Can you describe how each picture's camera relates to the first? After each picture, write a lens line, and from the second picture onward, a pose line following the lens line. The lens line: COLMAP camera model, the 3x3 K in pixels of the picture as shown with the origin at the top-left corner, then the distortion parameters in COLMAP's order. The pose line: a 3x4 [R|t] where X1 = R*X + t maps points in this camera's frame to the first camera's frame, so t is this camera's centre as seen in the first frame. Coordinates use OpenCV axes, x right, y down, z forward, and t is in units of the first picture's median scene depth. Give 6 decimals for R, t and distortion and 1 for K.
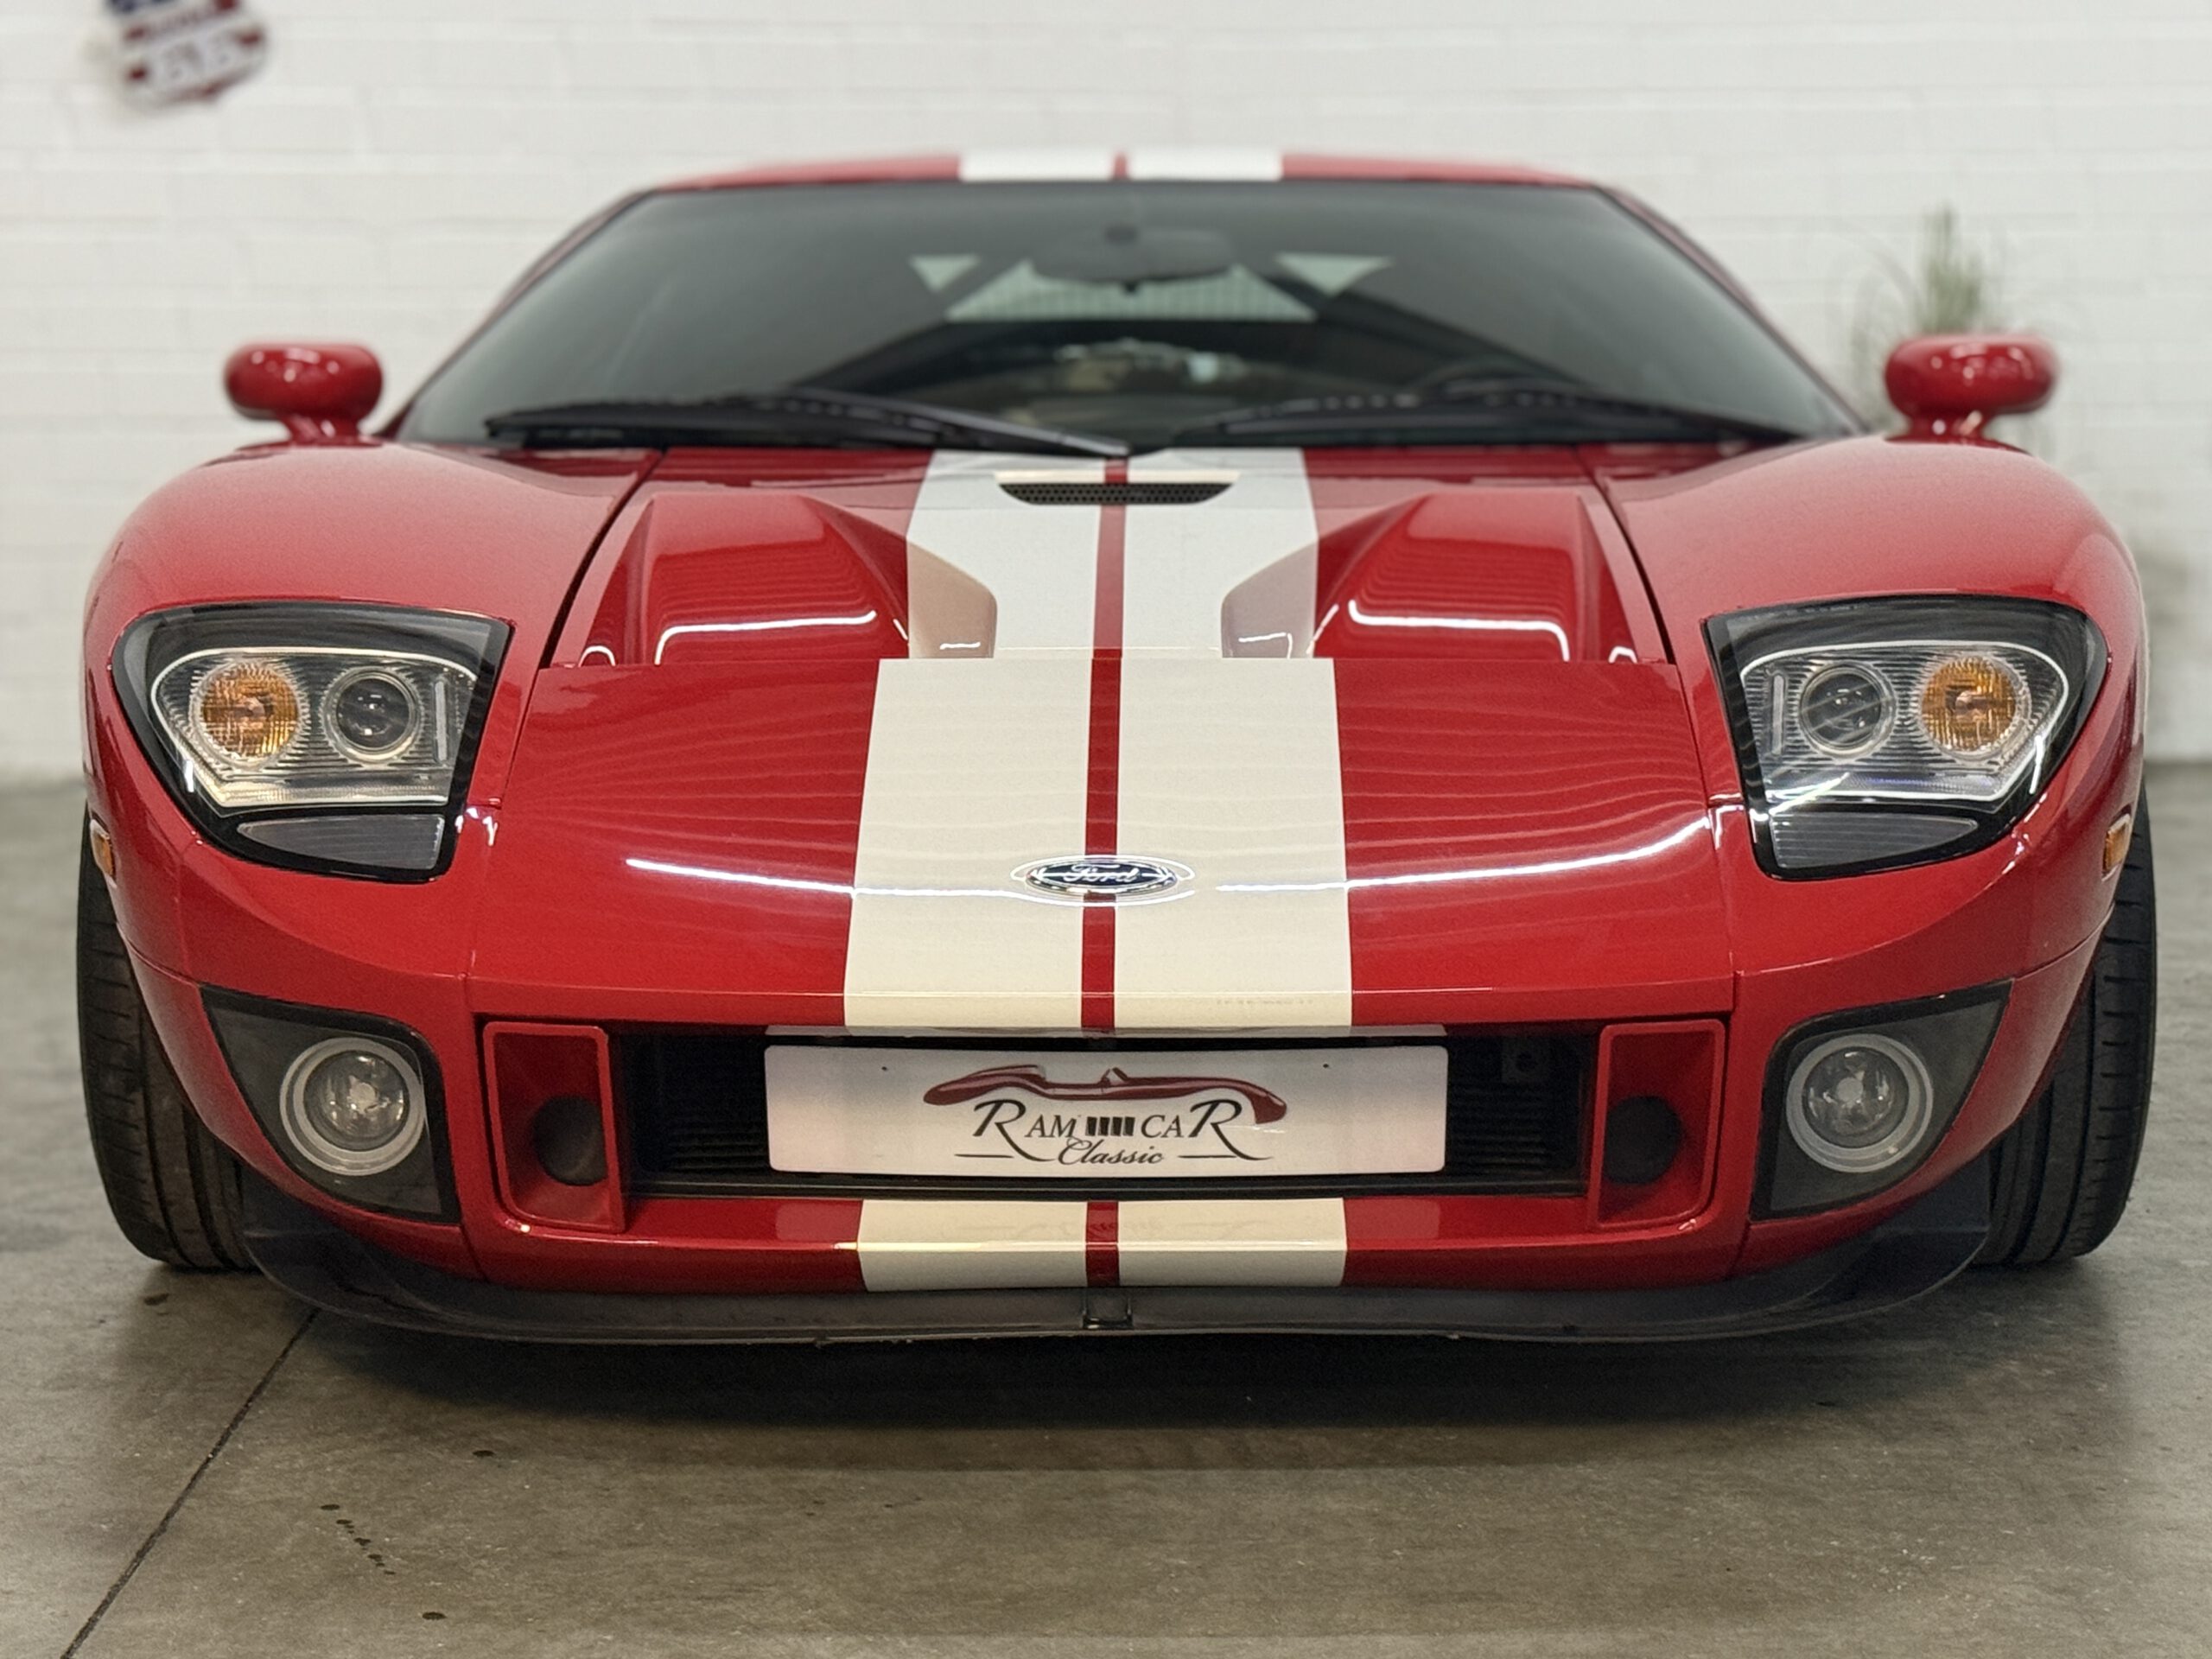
lens RADIAL K [[4685.9, 0, 1106.0], [0, 4685.9, 829.5], [0, 0, 1]] dist [0.173250, -0.029732]
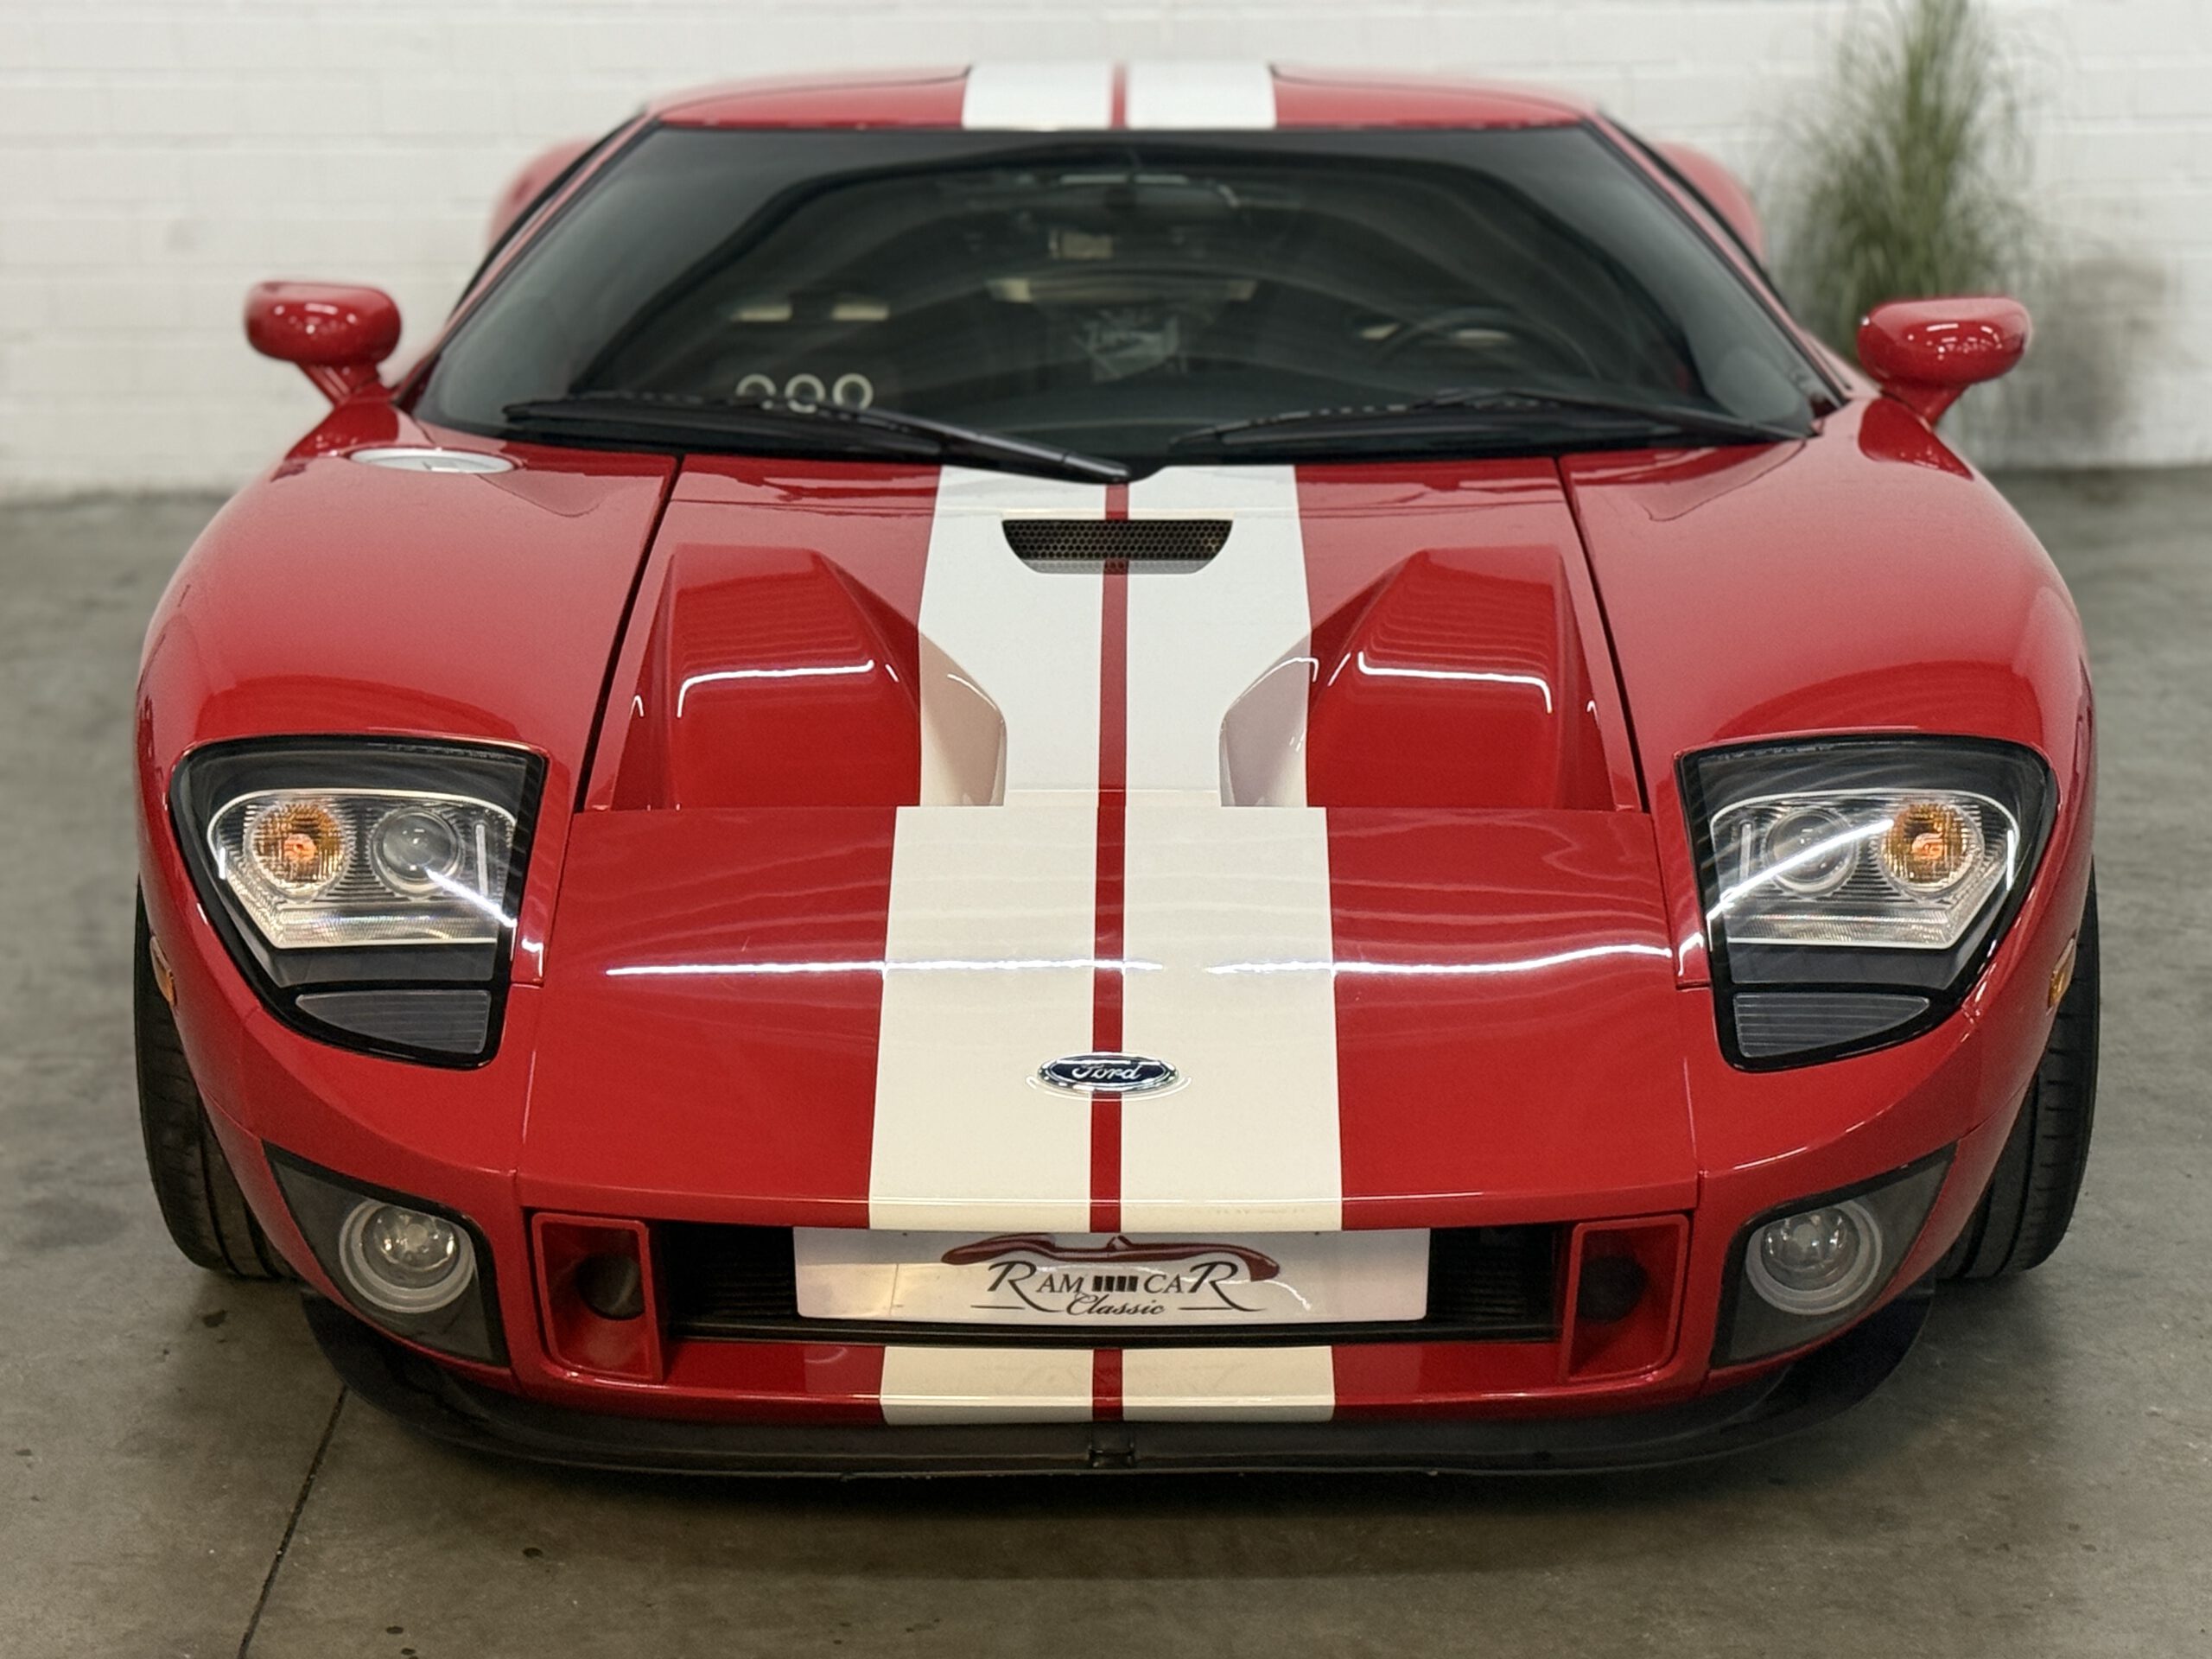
lens RADIAL K [[4685.9, 0, 1106.0], [0, 4685.9, 829.5], [0, 0, 1]] dist [0.173250, -0.029732]
pose [[0.999985, 0.001702, 0.005277, -0.006901], [-0.002377, 0.991420, 0.130694, -0.176063], [-0.005009, -0.130704, 0.991409, -0.050109]]
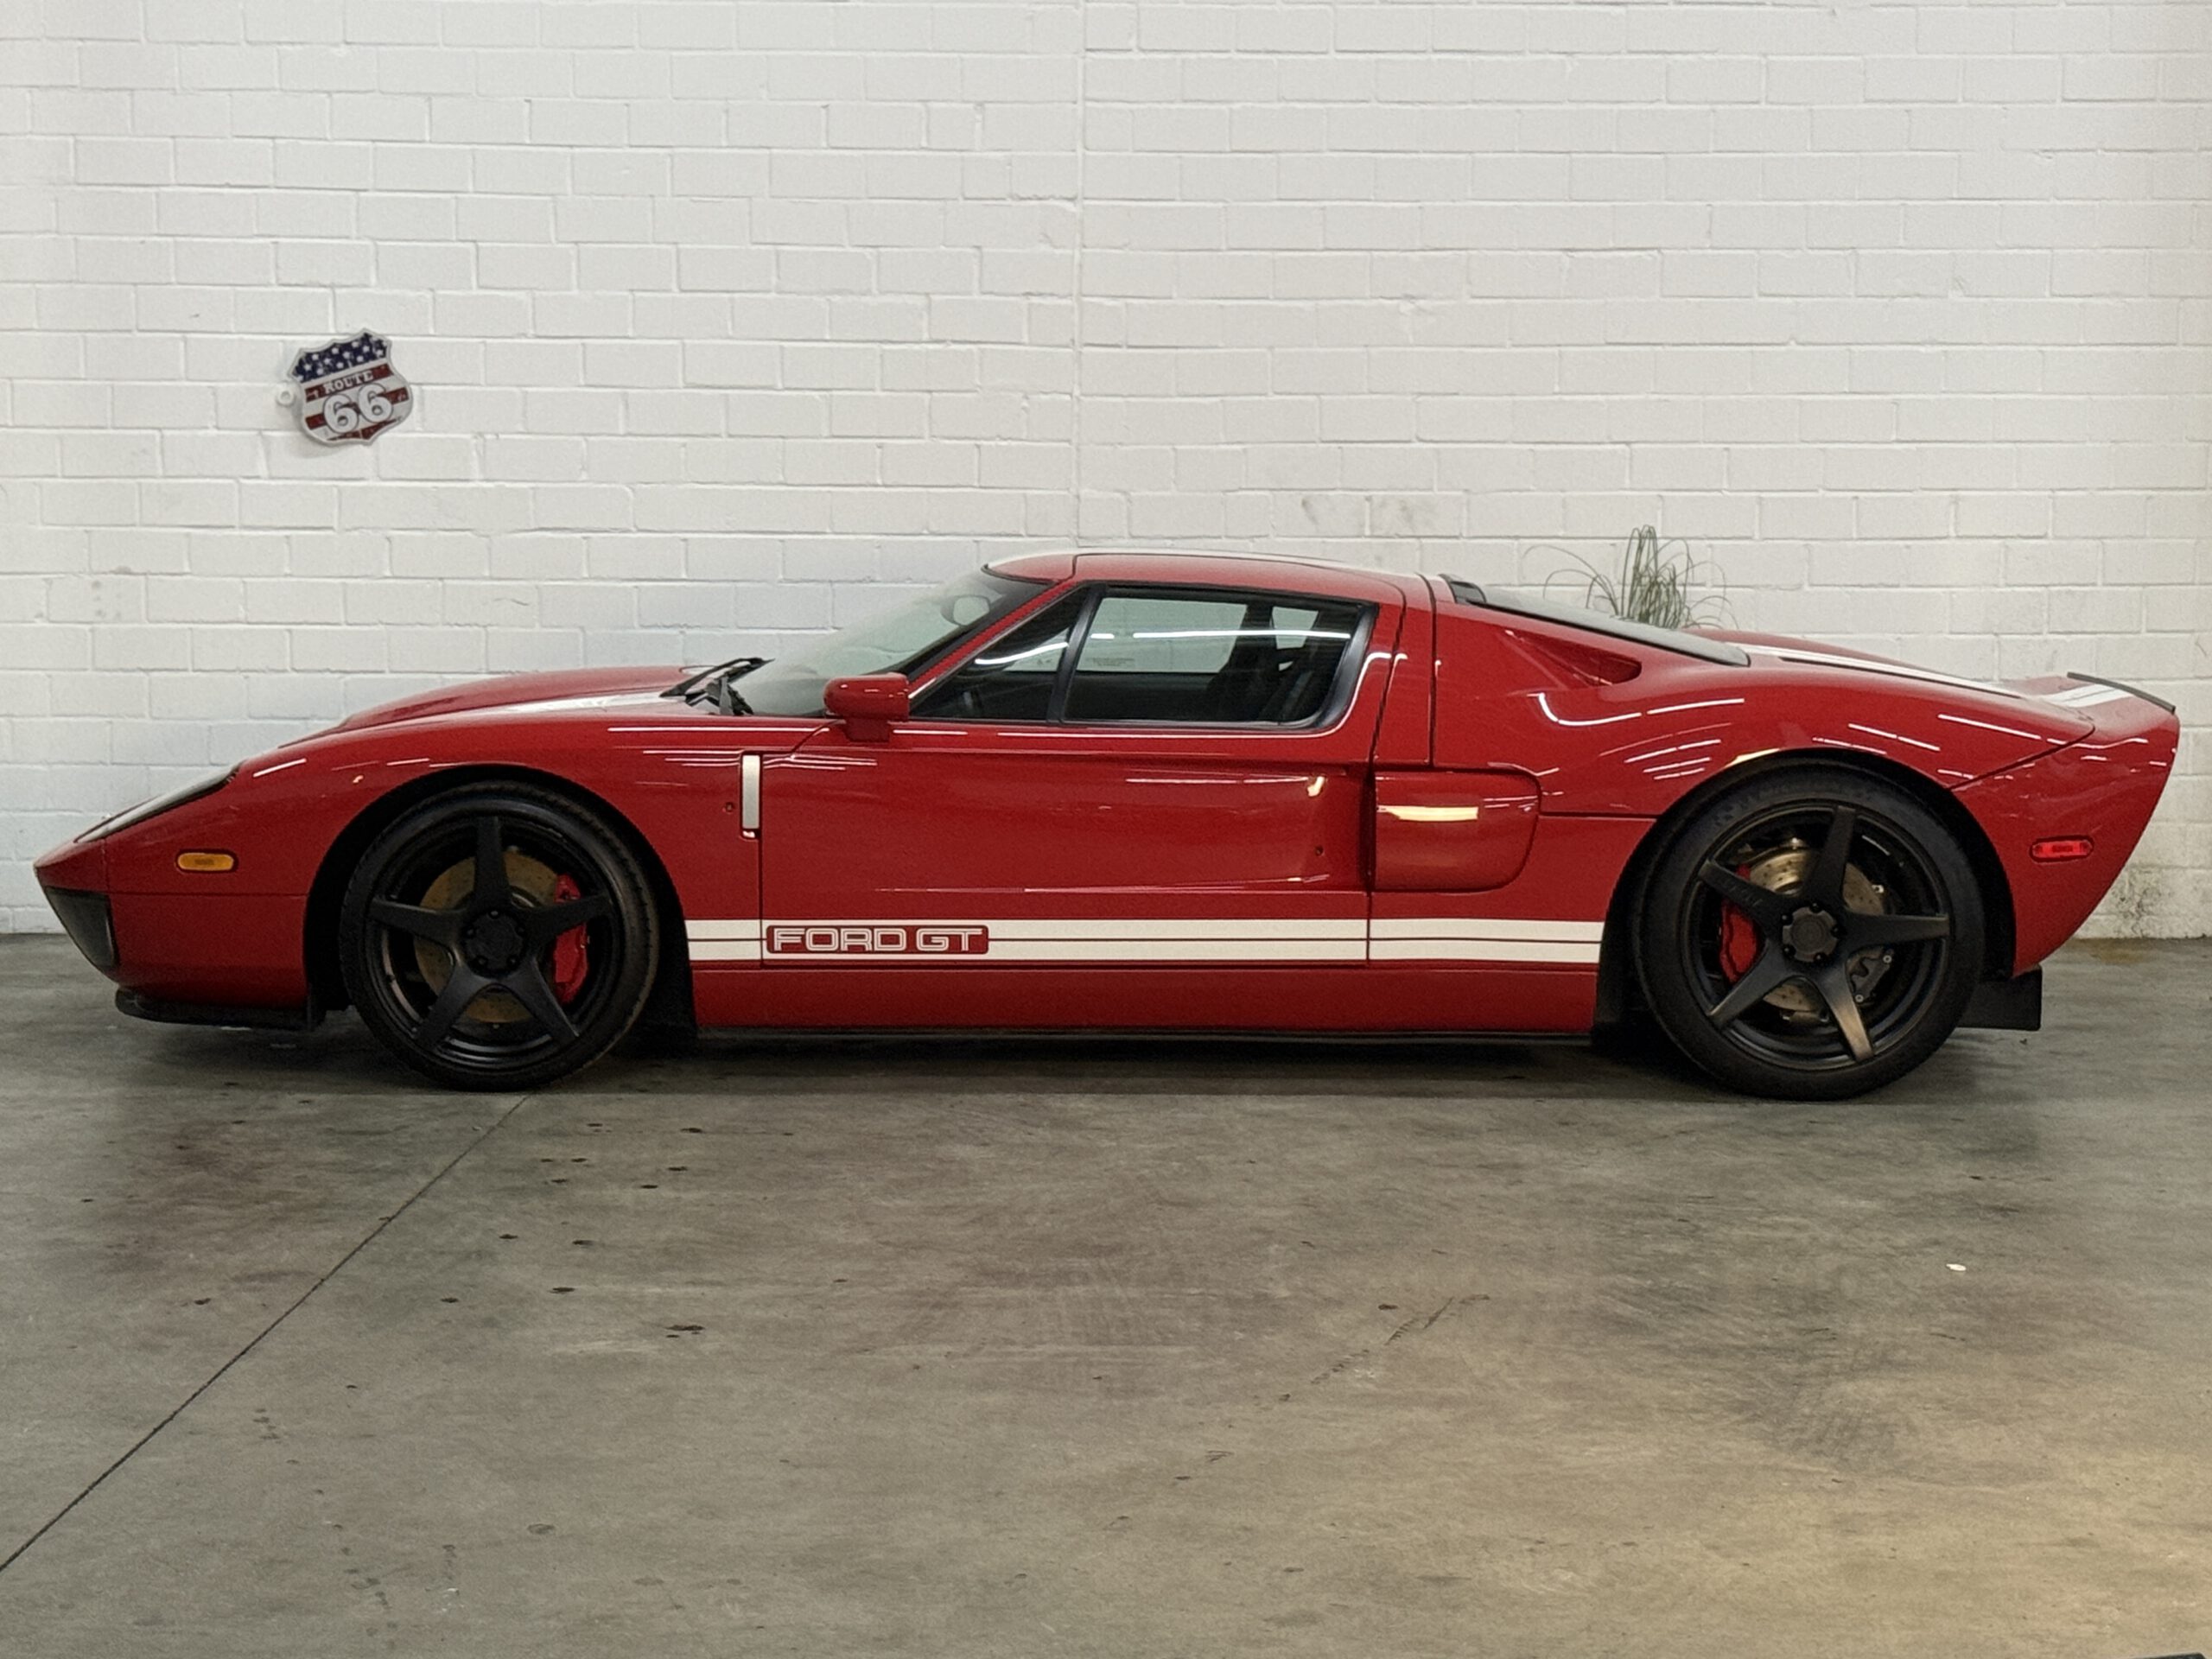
lens RADIAL K [[4693.1, 0, 1106.0], [0, 4693.1, 829.5], [0, 0, 1]] dist [0.163423, 0.150552]
pose [[0.997408, 0.017621, -0.069764, 0.294876], [-0.018264, 0.999796, -0.008587, -0.077634], [0.069599, 0.009839, 0.997527, -0.848953]]
